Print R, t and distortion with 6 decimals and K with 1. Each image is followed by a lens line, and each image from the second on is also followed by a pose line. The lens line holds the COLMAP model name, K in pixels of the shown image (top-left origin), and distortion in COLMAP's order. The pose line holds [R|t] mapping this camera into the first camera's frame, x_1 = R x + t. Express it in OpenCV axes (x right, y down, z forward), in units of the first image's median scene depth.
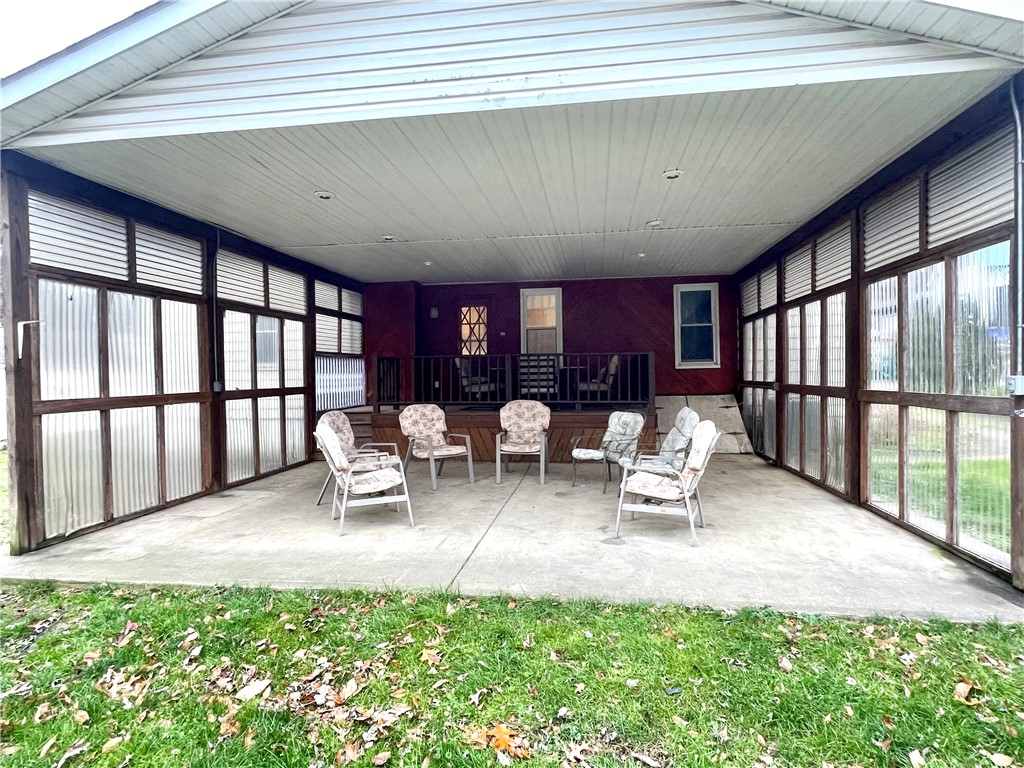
lens RADIAL K [[576.4, 0, 513.5], [0, 576.4, 385.4], [0, 0, 1]] dist [-0.002137, -0.000534]
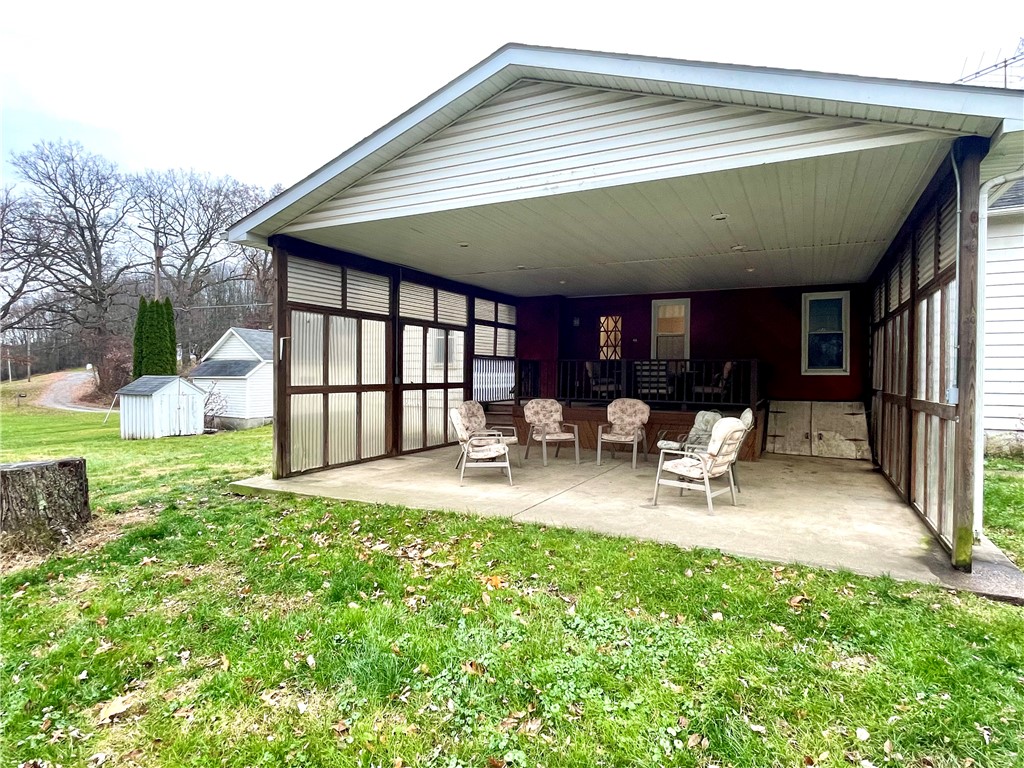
lens RADIAL K [[576.4, 0, 512.4], [0, 576.4, 383.9], [0, 0, 1]] dist [-0.002137, -0.000534]
pose [[0.946024, 0.028331, -0.322855, 0.255568], [-0.029143, 0.999573, 0.002319, -0.000528], [0.322783, 0.007216, 0.946446, -0.291547]]
